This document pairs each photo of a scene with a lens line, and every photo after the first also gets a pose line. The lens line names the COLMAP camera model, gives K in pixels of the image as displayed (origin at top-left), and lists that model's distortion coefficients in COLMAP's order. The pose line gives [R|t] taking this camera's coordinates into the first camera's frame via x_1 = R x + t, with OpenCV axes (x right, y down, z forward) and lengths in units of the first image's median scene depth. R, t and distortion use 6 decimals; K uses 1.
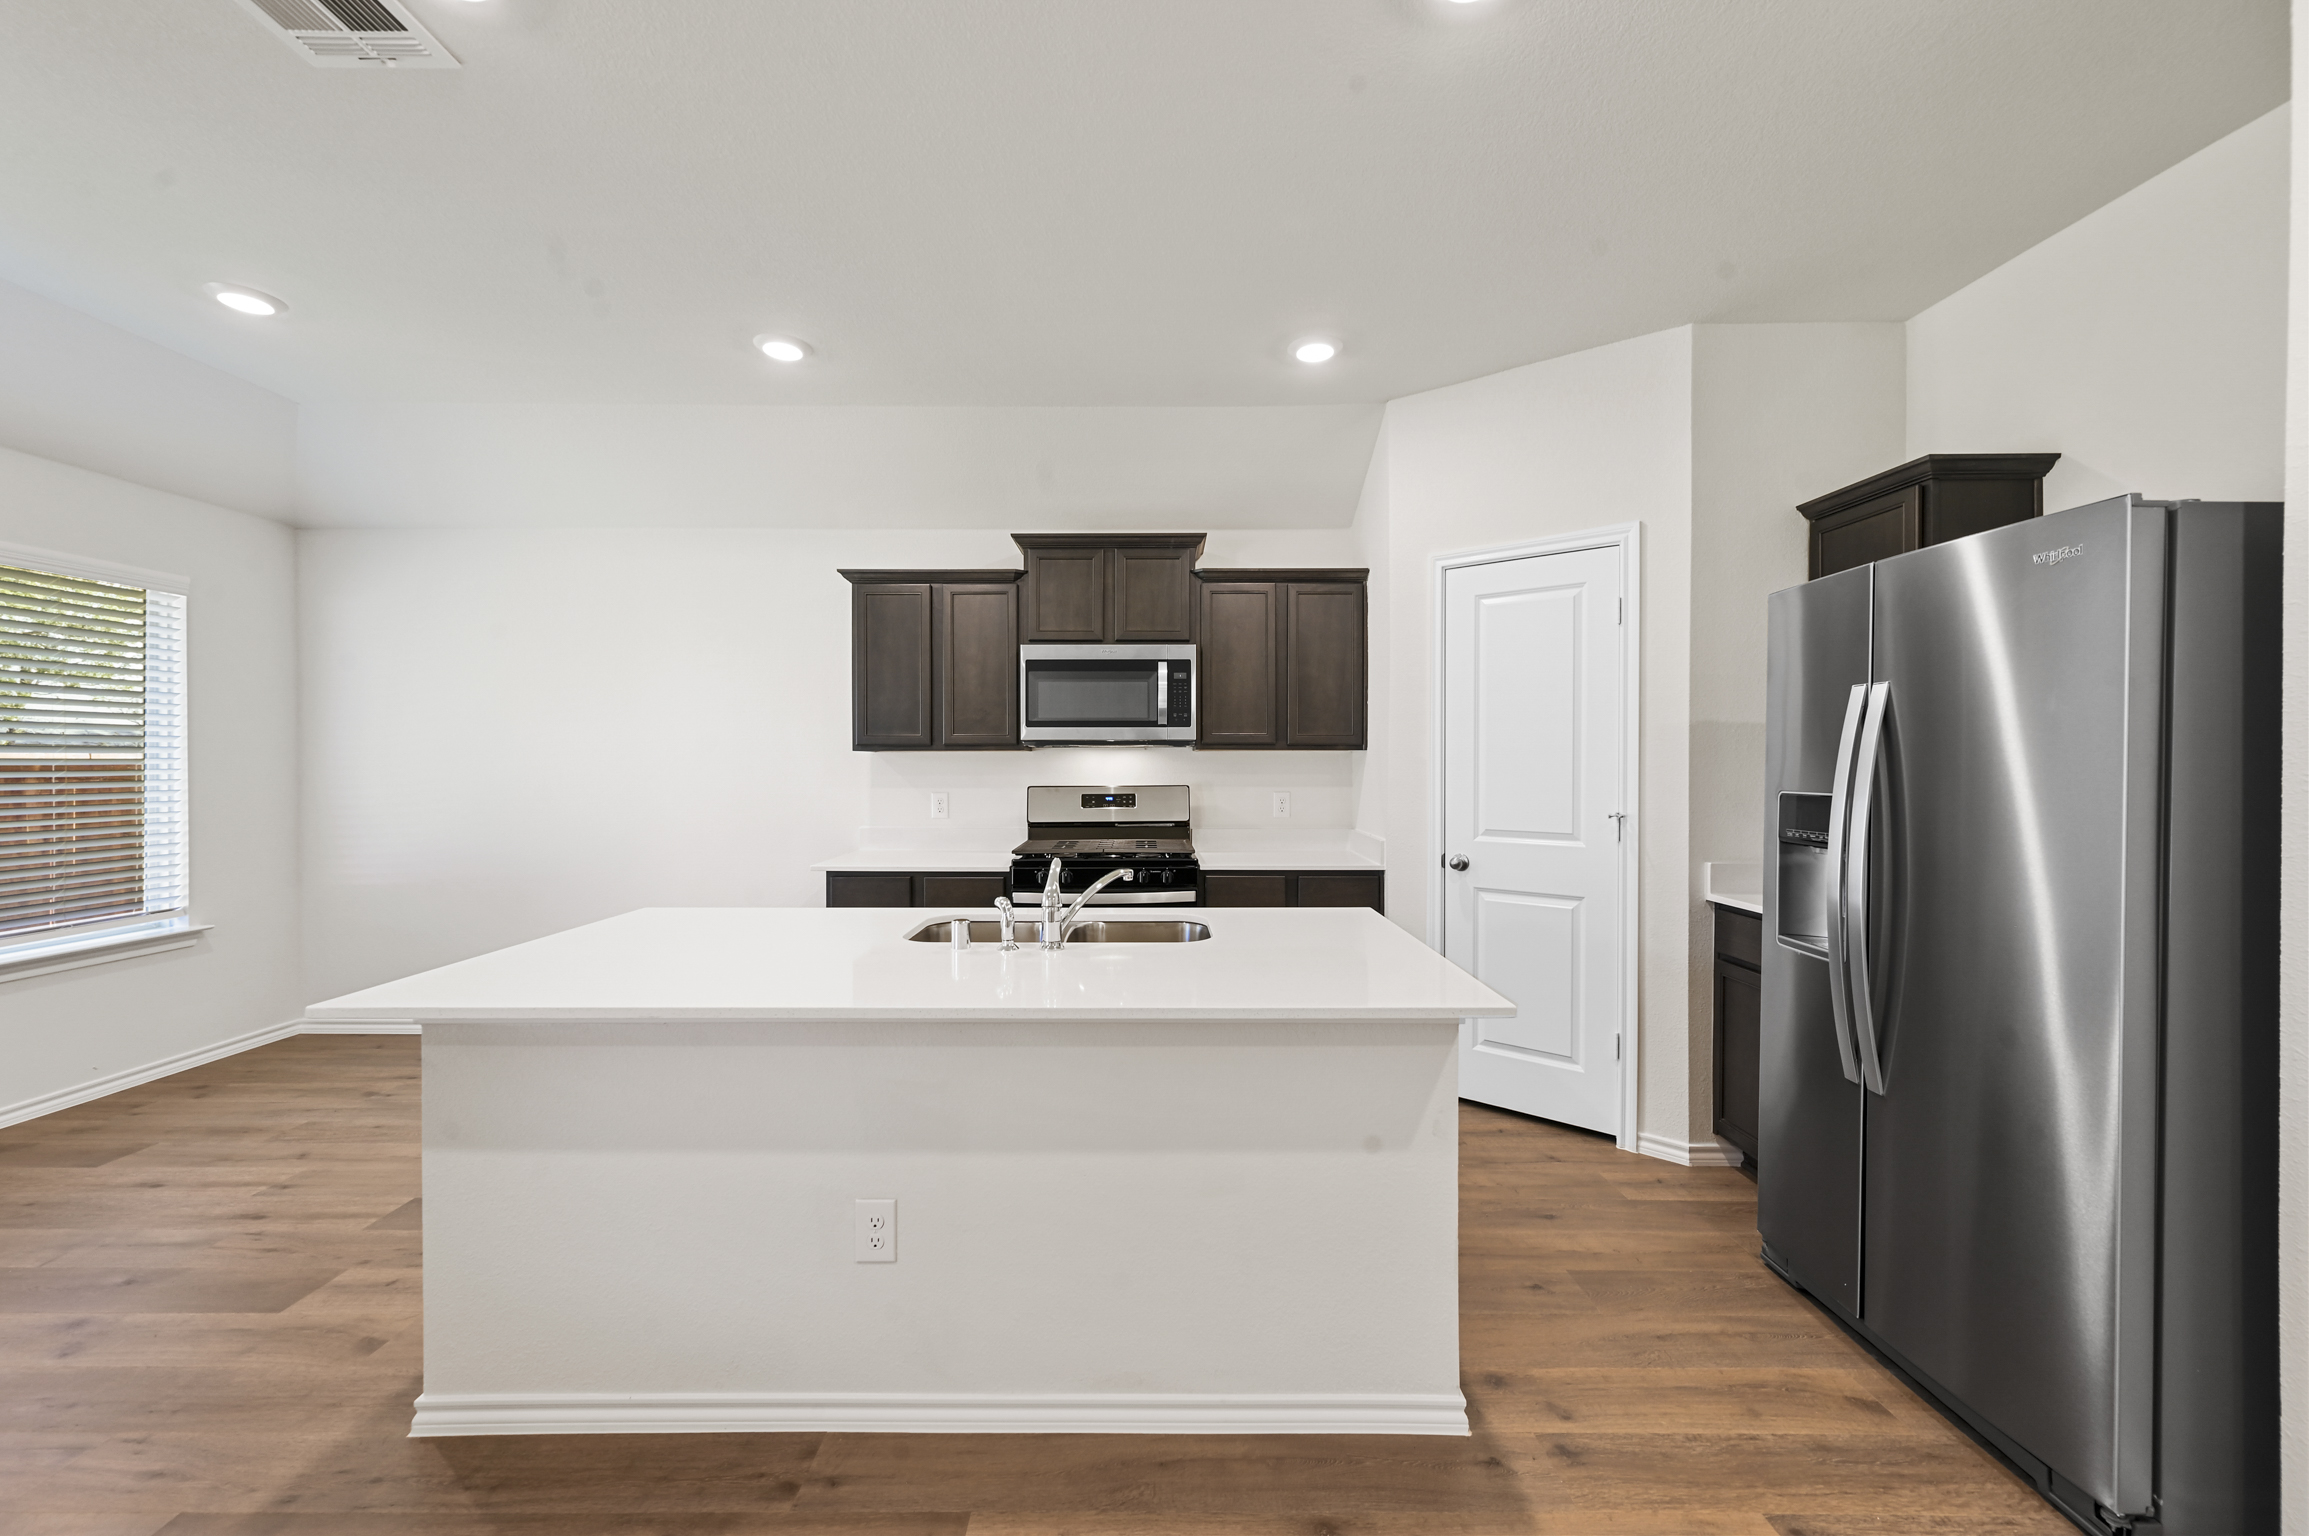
lens RADIAL K [[909.7, 0, 1149.6], [0, 909.7, 773.2], [0, 0, 1]] dist [0.002442, 0.000103]
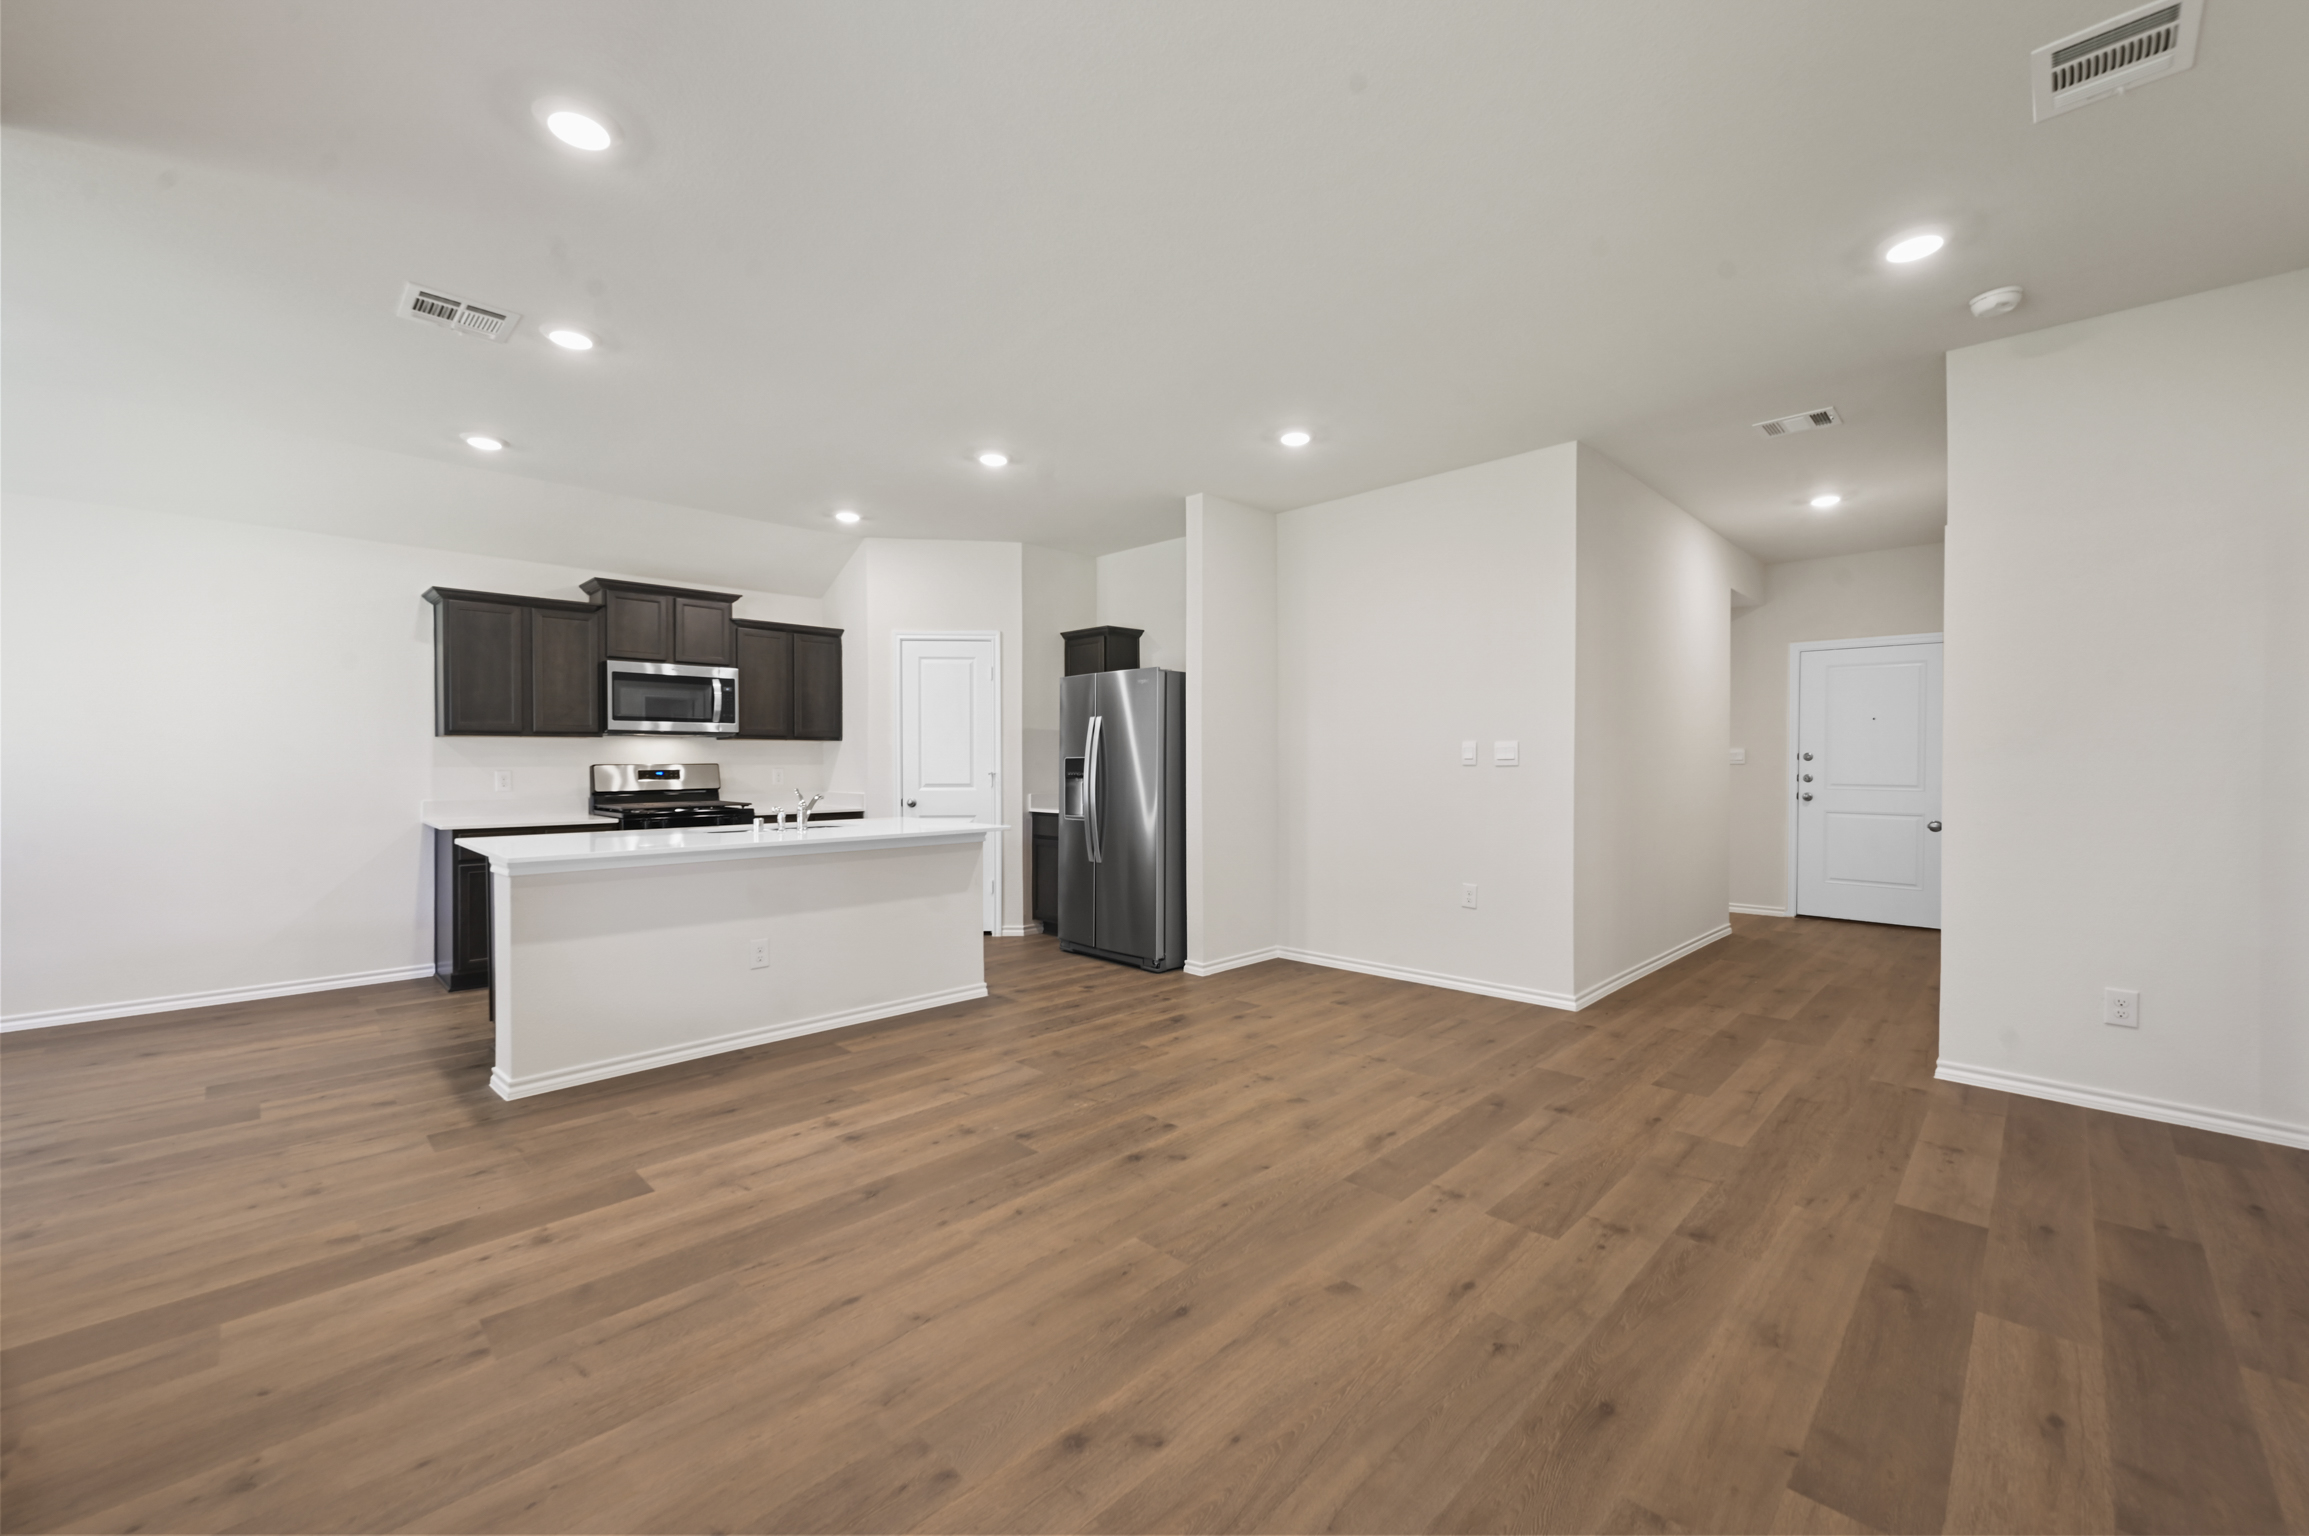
lens RADIAL K [[909.7, 0, 1149.6], [0, 909.7, 773.2], [0, 0, 1]] dist [0.002442, 0.000103]
pose [[0.707482, -0.009686, 0.706665, -0.599708], [0.009749, 0.999945, 0.003946, 0.035796], [-0.706664, 0.004097, 0.707537, -0.615386]]
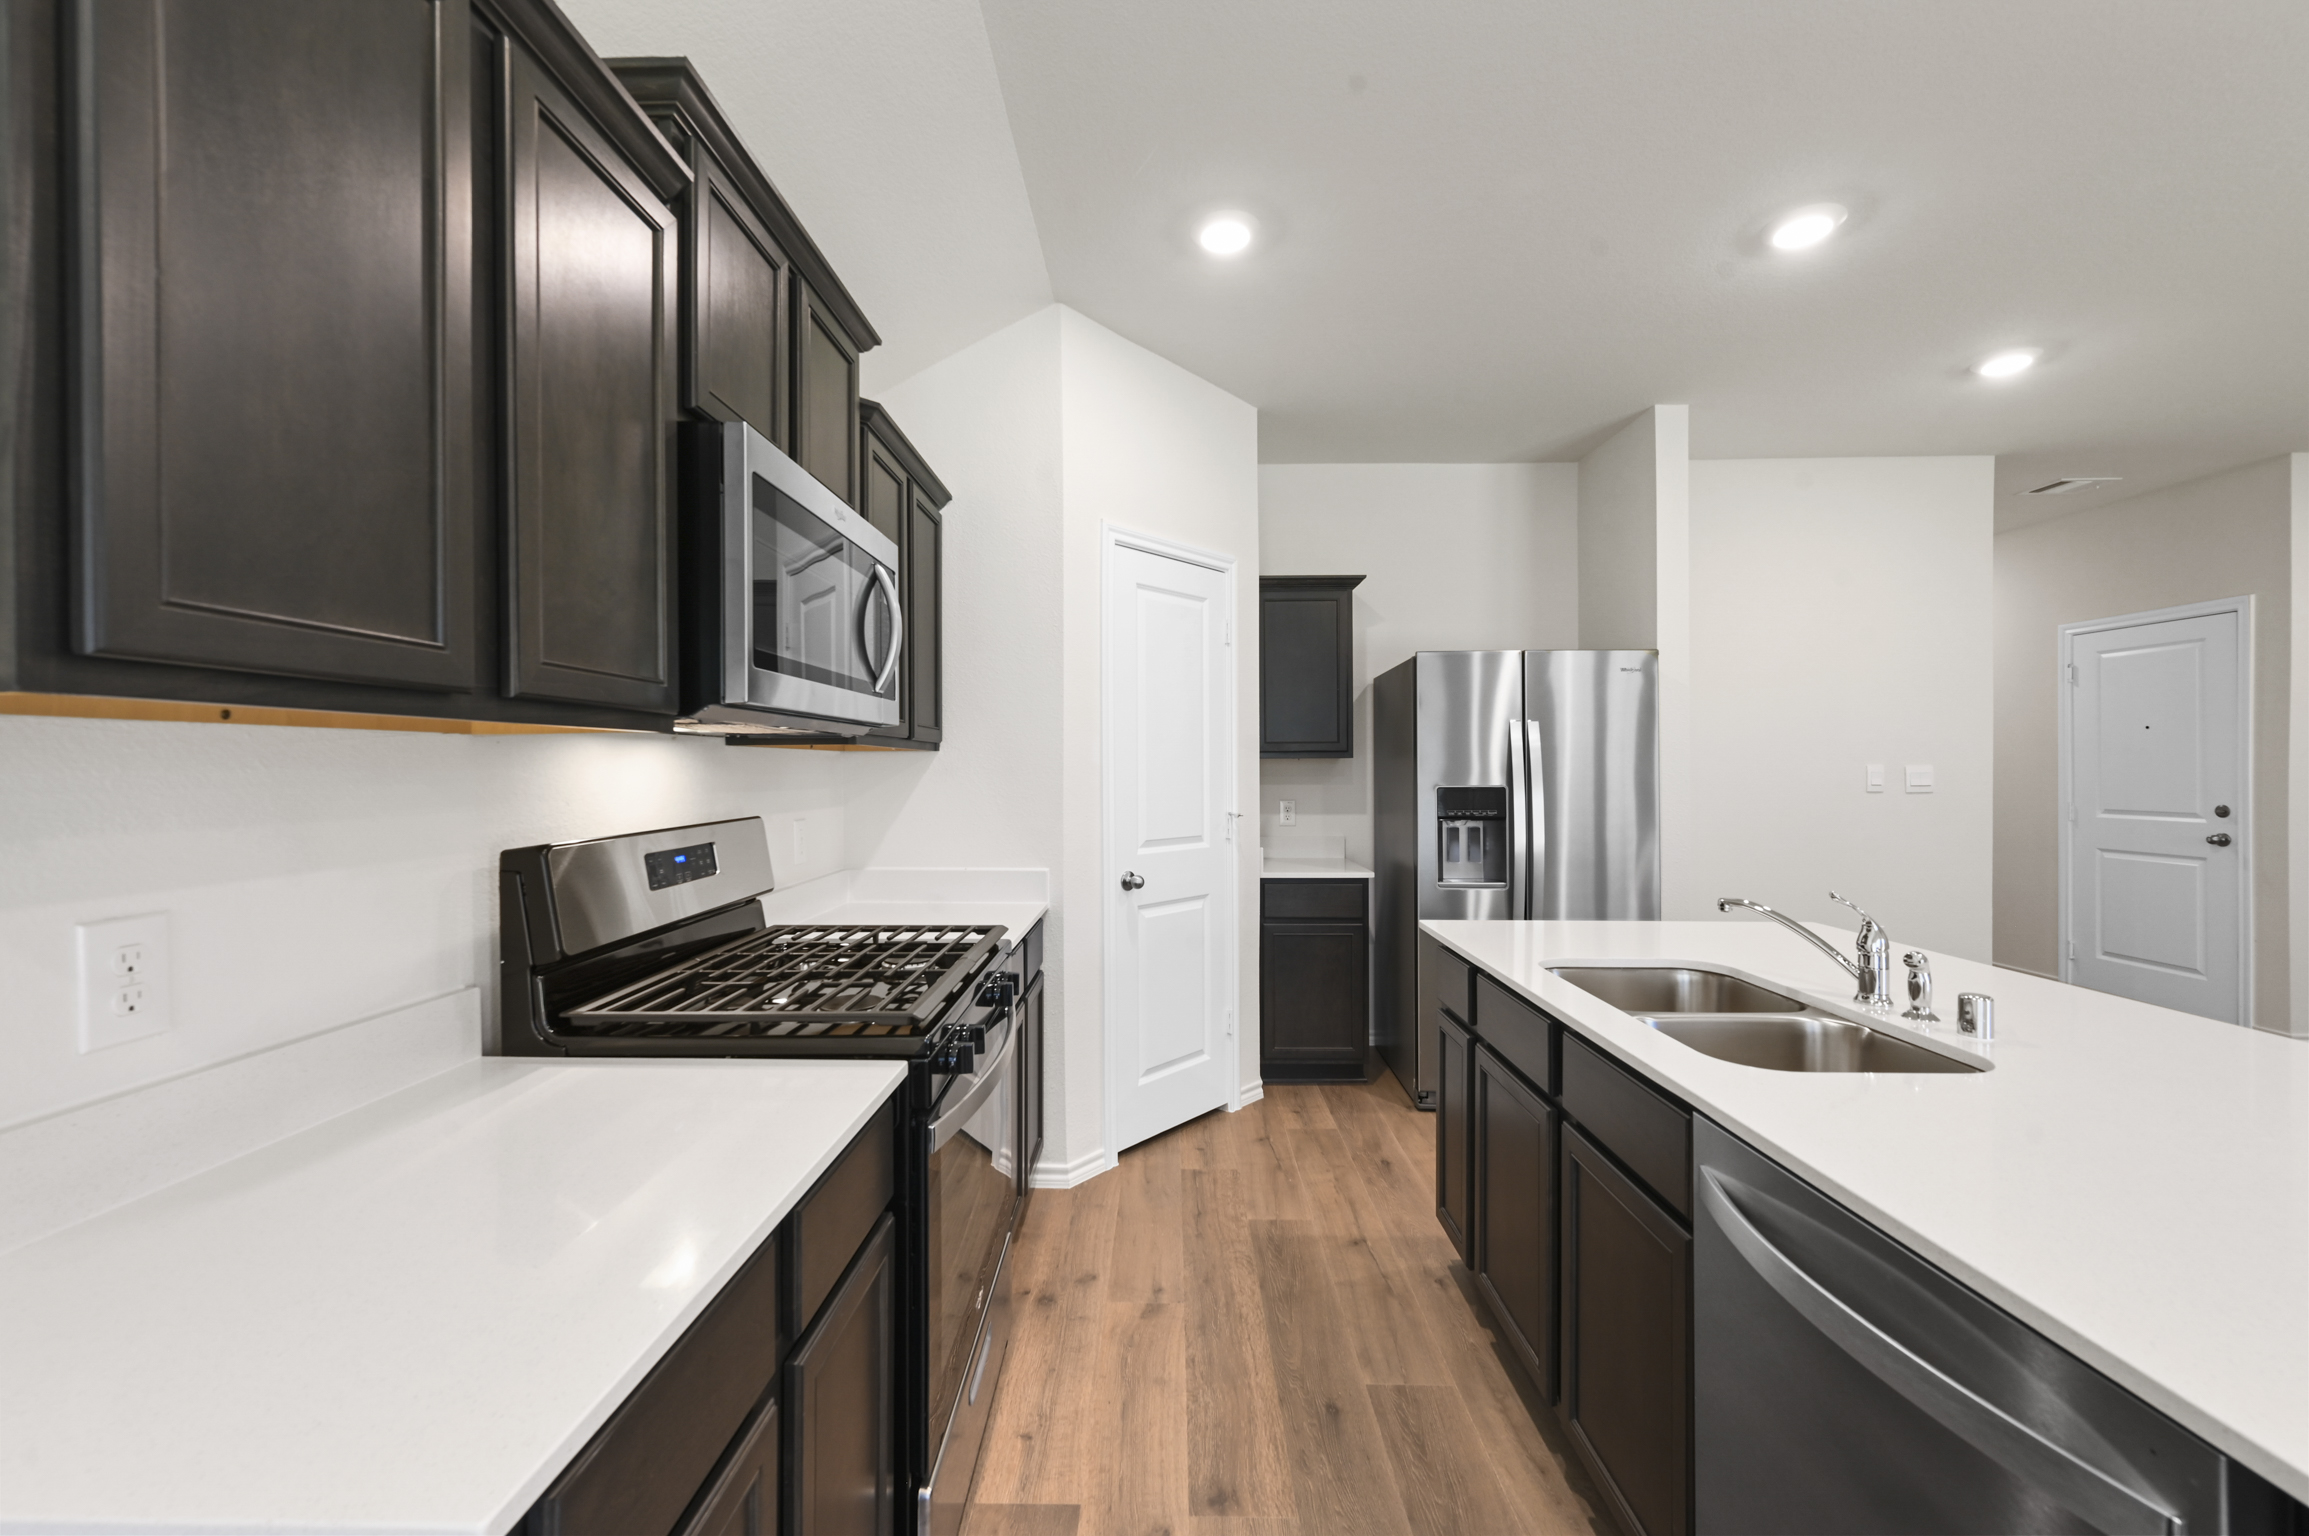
lens RADIAL K [[909.7, 0, 1149.6], [0, 909.7, 773.2], [0, 0, 1]] dist [0.002442, 0.000103]
pose [[0.026419, -0.007019, 0.999626, -0.534602], [0.013983, 0.999880, 0.006651, -0.012076], [-0.999553, 0.013802, 0.026514, 0.942981]]
